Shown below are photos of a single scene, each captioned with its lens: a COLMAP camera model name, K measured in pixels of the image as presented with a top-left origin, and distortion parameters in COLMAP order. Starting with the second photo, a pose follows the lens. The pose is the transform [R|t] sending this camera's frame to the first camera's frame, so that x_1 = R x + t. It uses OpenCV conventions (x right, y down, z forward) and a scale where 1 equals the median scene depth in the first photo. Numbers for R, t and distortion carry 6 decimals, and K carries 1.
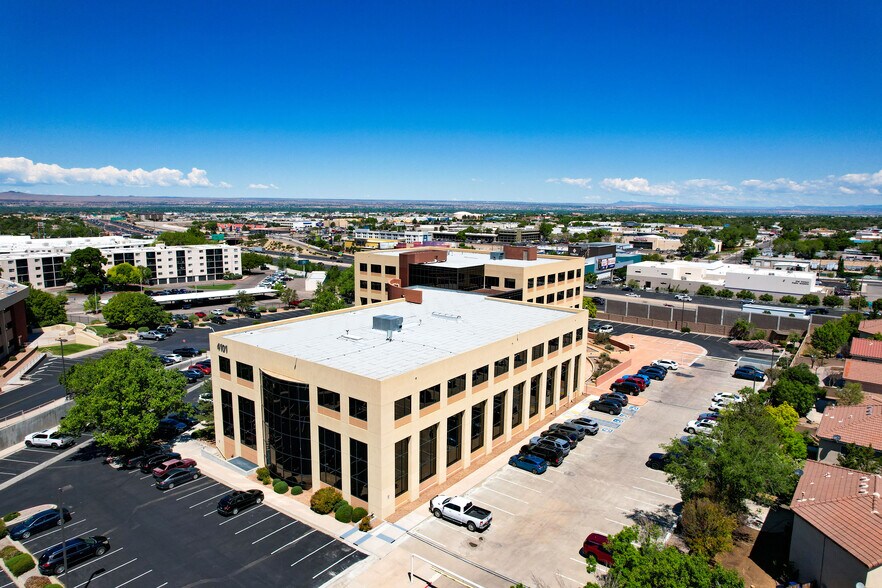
lens RADIAL K [[562.1, 0, 443.3], [0, 562.1, 295.7], [0, 0, 1]] dist [-0.060384, 0.044579]
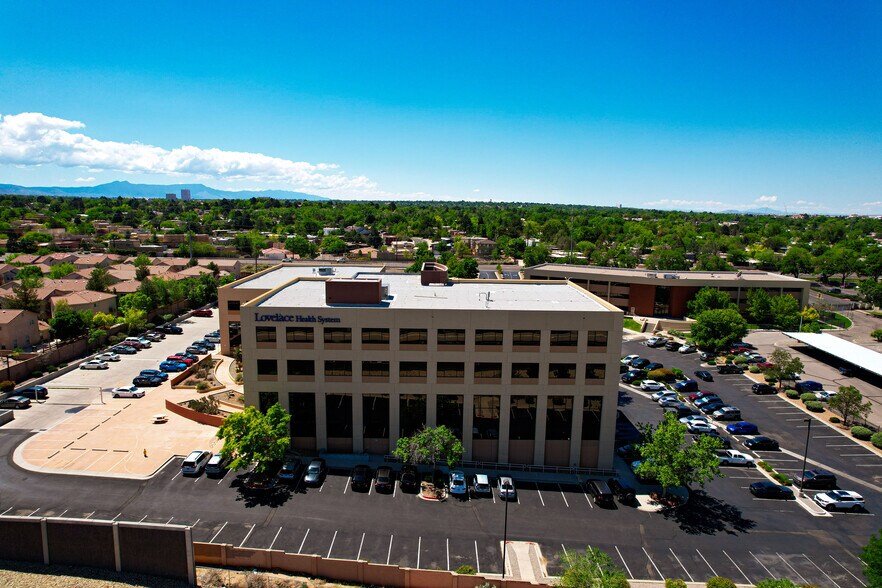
lens RADIAL K [[562.1, 0, 438.2], [0, 562.1, 293.7], [0, 0, 1]] dist [-0.060384, 0.044579]
pose [[-0.787621, 0.070305, -0.612136, 0.628507], [-0.122769, 0.955643, 0.267722, -0.354771], [0.603805, 0.286015, -0.744053, 2.206908]]
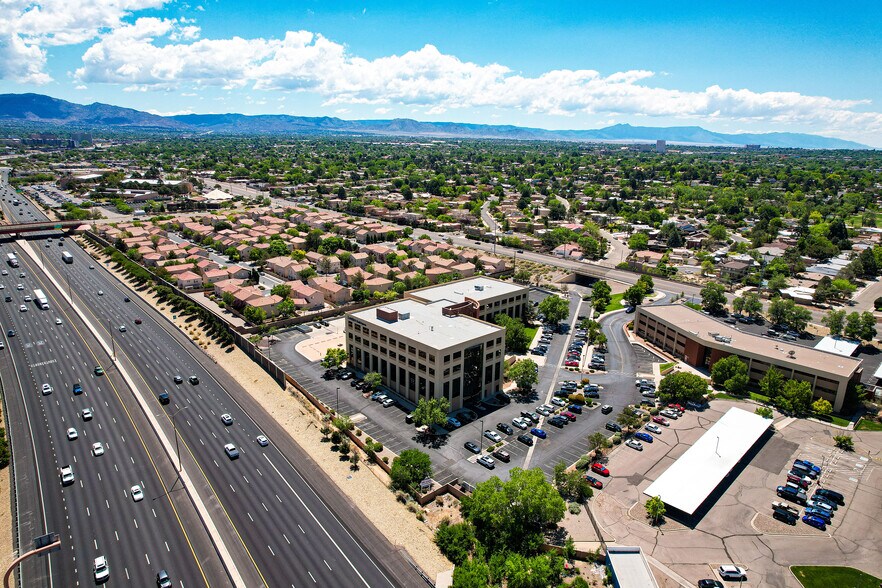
lens RADIAL K [[562.1, 0, 443.1], [0, 562.1, 293.5], [0, 0, 1]] dist [-0.060384, 0.044579]
pose [[-0.987111, -0.068369, 0.144700, -0.303853], [-0.002312, 0.910152, 0.414268, -1.061818], [-0.160023, 0.408594, -0.898579, 3.328262]]
